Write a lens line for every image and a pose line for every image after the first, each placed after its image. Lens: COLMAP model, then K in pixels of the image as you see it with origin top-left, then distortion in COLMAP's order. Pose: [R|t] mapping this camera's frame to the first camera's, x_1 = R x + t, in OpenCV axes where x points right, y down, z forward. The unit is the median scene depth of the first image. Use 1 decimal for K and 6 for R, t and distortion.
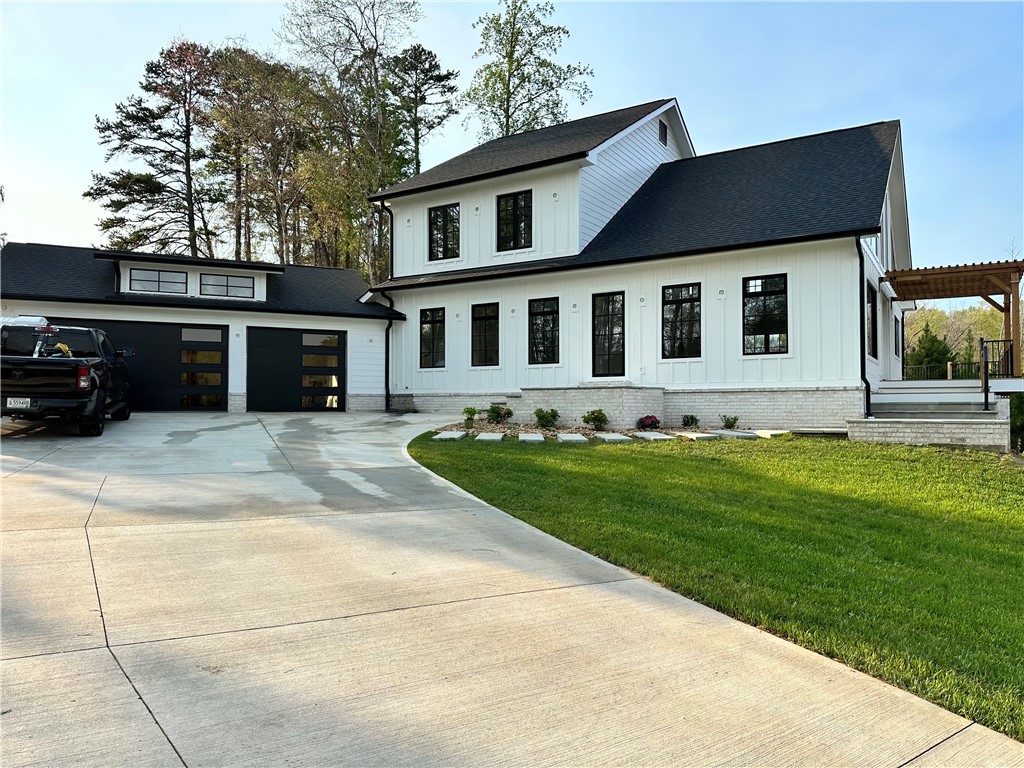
lens RADIAL K [[710.6, 0, 518.9], [0, 710.6, 391.6], [0, 0, 1]] dist [0.110279, -0.150762]
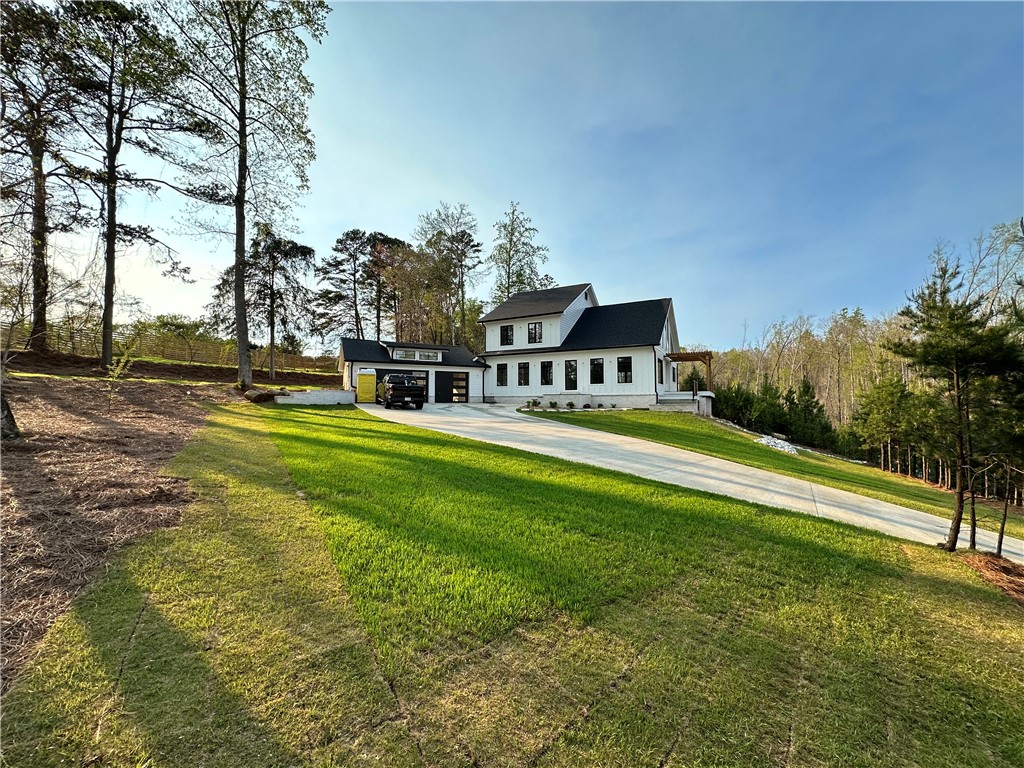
lens RADIAL K [[406.3, 0, 511.5], [0, 406.3, 386.8], [0, 0, 1]] dist [0.000624, -0.000065]
pose [[0.998758, 0.002140, 0.049782, -0.173750], [-0.001195, 0.999819, -0.019011, -0.002881], [-0.049814, 0.018928, 0.998579, -0.542925]]
